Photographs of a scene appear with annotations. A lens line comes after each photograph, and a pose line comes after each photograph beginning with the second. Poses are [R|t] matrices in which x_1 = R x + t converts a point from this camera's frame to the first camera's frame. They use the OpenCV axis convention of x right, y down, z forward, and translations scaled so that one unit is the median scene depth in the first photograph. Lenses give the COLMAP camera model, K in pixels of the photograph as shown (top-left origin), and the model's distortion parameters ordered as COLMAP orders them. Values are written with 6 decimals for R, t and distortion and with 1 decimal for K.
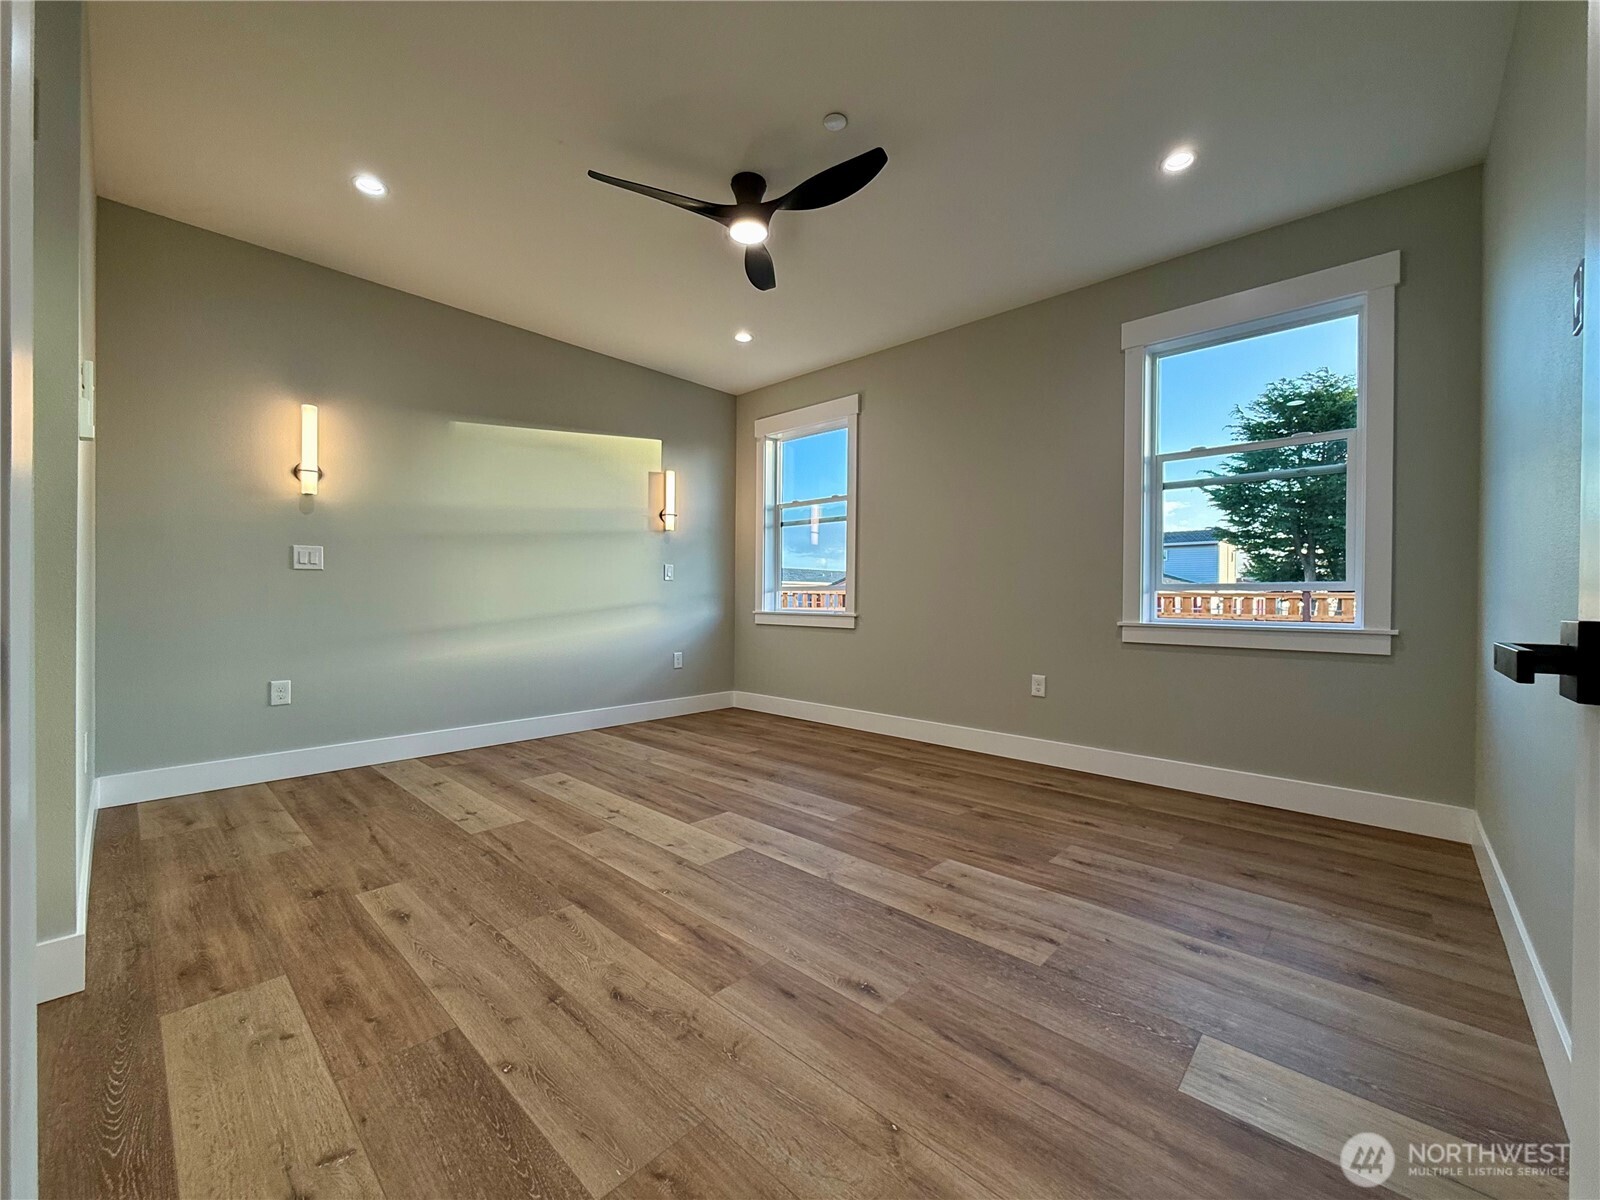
lens RADIAL K [[643.9, 0, 800.0], [0, 643.9, 600.0], [0, 0, 1]] dist [-0.000248, 0.000071]
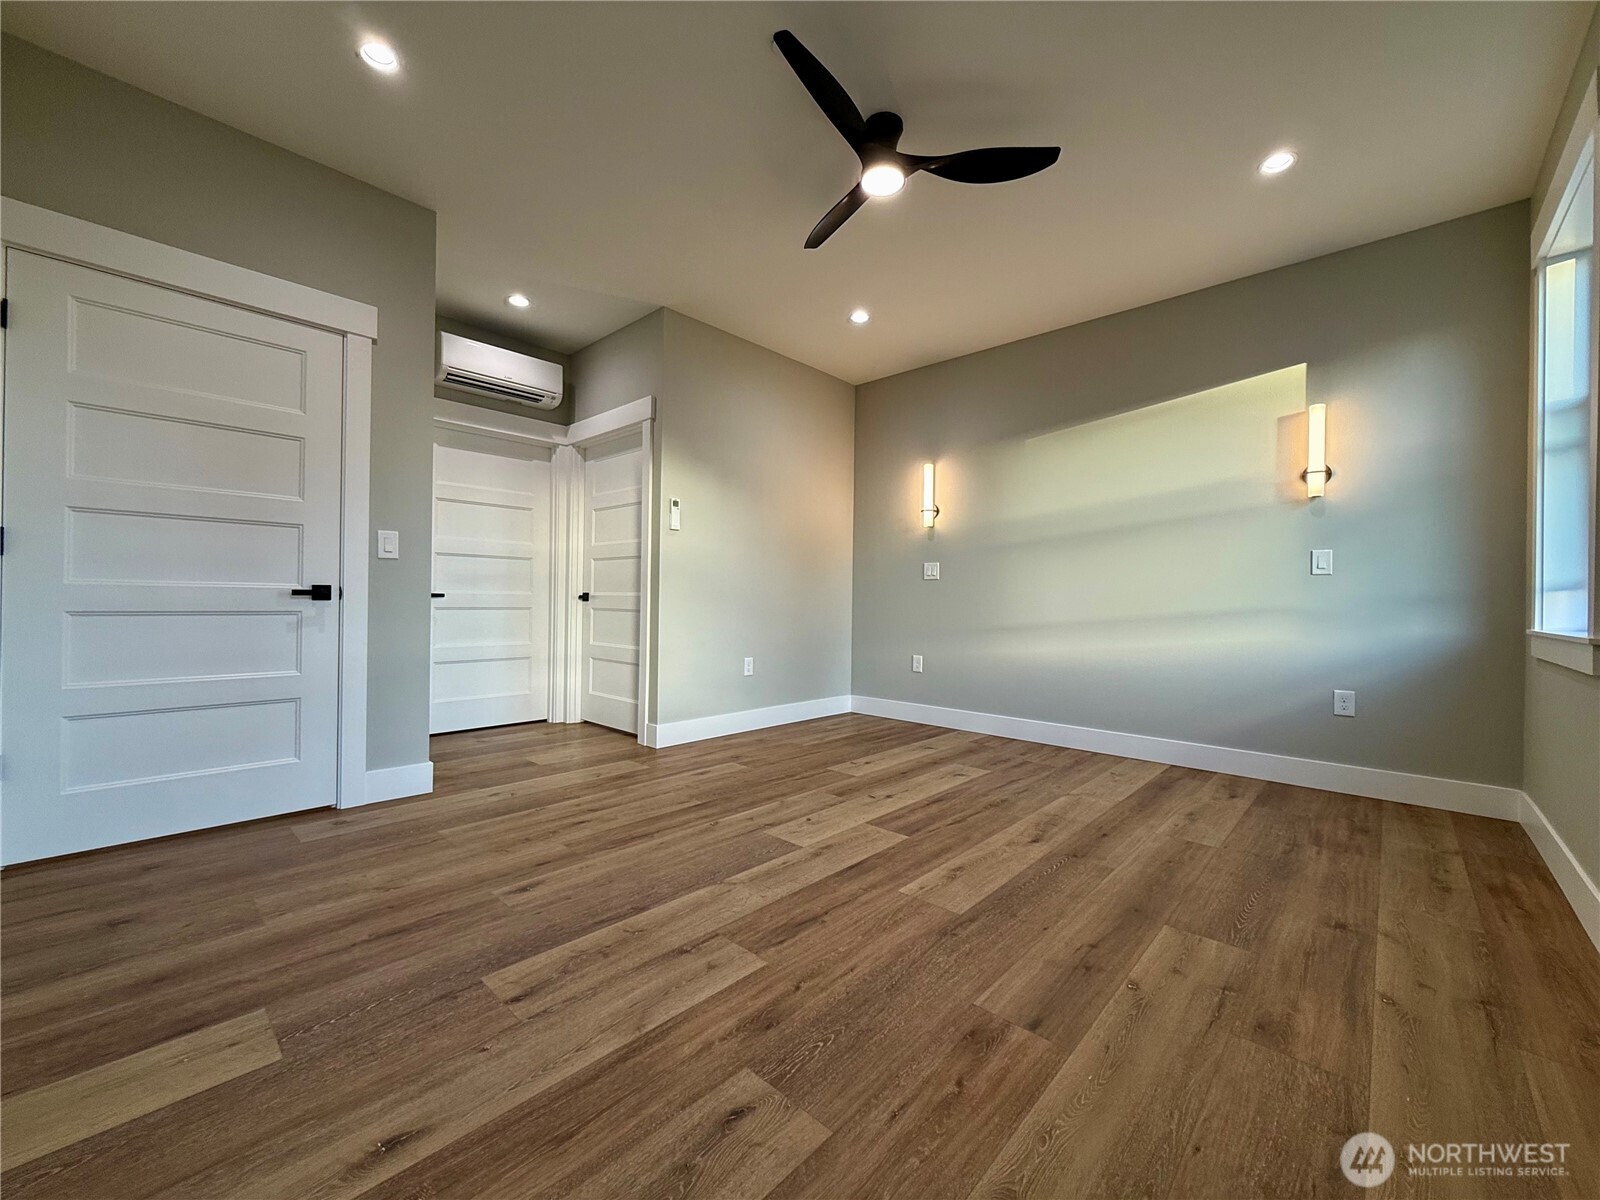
lens RADIAL K [[633.9, 0, 800.0], [0, 633.9, 600.0], [0, 0, 1]] dist [-0.000142, -0.000215]
pose [[-0.005516, -0.009659, -0.999938, 0.799626], [-0.019155, 0.999771, -0.009552, 0.020709], [0.999801, 0.019102, -0.005700, 0.909184]]
